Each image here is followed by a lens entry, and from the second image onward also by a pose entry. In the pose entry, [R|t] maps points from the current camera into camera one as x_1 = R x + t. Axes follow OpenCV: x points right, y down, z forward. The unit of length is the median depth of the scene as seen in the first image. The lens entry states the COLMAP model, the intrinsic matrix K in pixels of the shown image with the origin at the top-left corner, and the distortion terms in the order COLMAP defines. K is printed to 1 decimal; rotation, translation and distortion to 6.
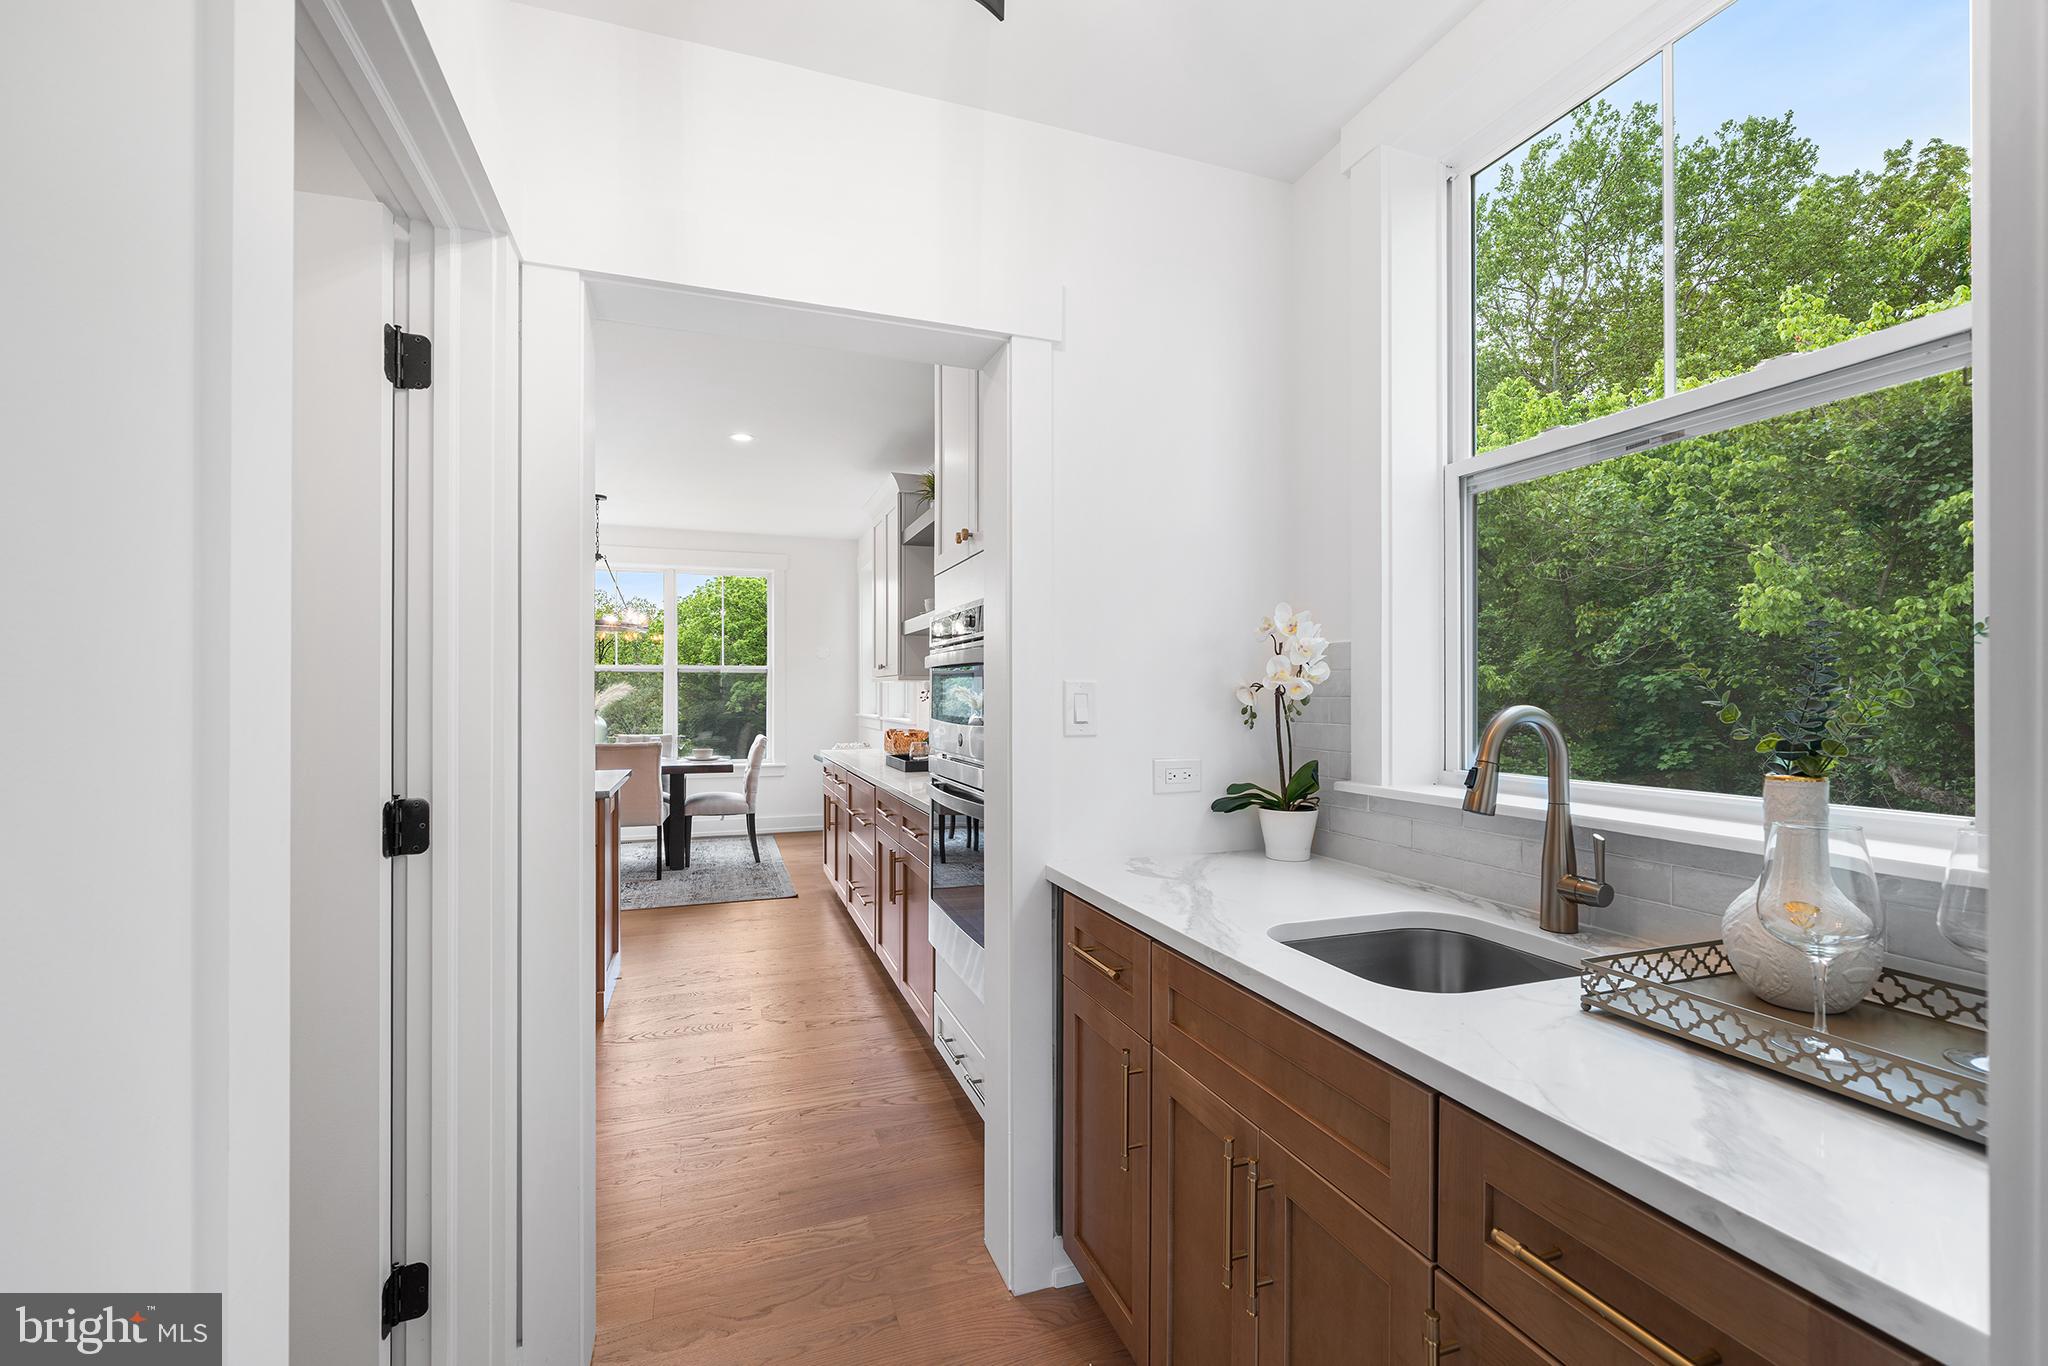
lens RADIAL K [[826.3, 0, 1029.2], [0, 826.3, 686.4], [0, 0, 1]] dist [0.001872, 0.000135]
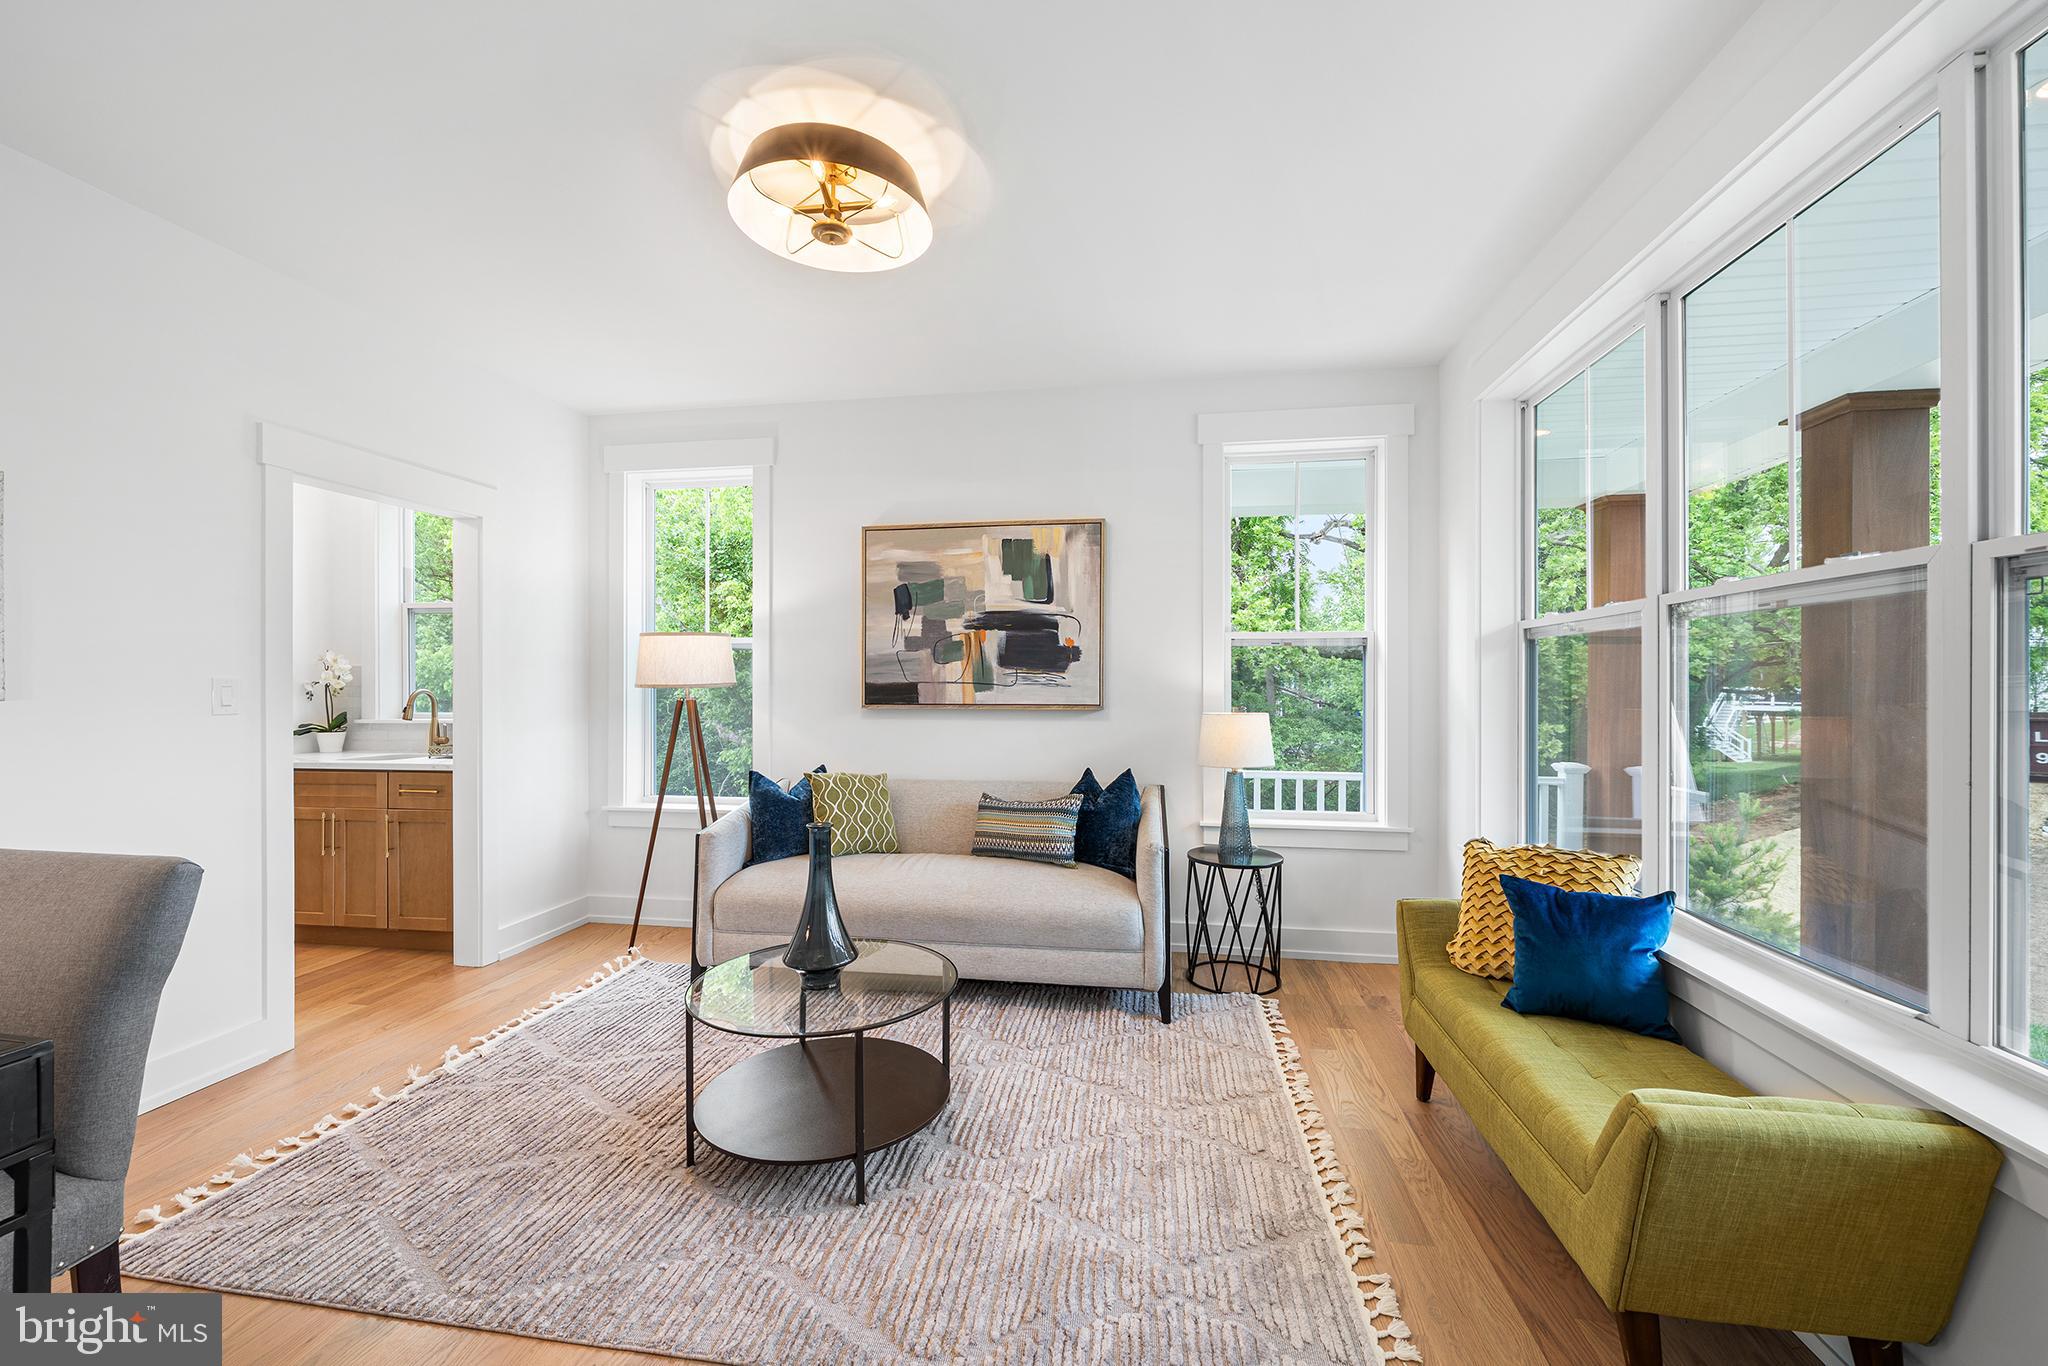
lens RADIAL K [[826.3, 0, 1030.8], [0, 826.3, 679.3], [0, 0, 1]] dist [0.001872, 0.000135]
pose [[0.483693, 0.001004, 0.875237, -0.864810], [-0.004036, 0.999991, 0.001084, -0.022699], [-0.875228, -0.004057, 0.483693, -2.087409]]
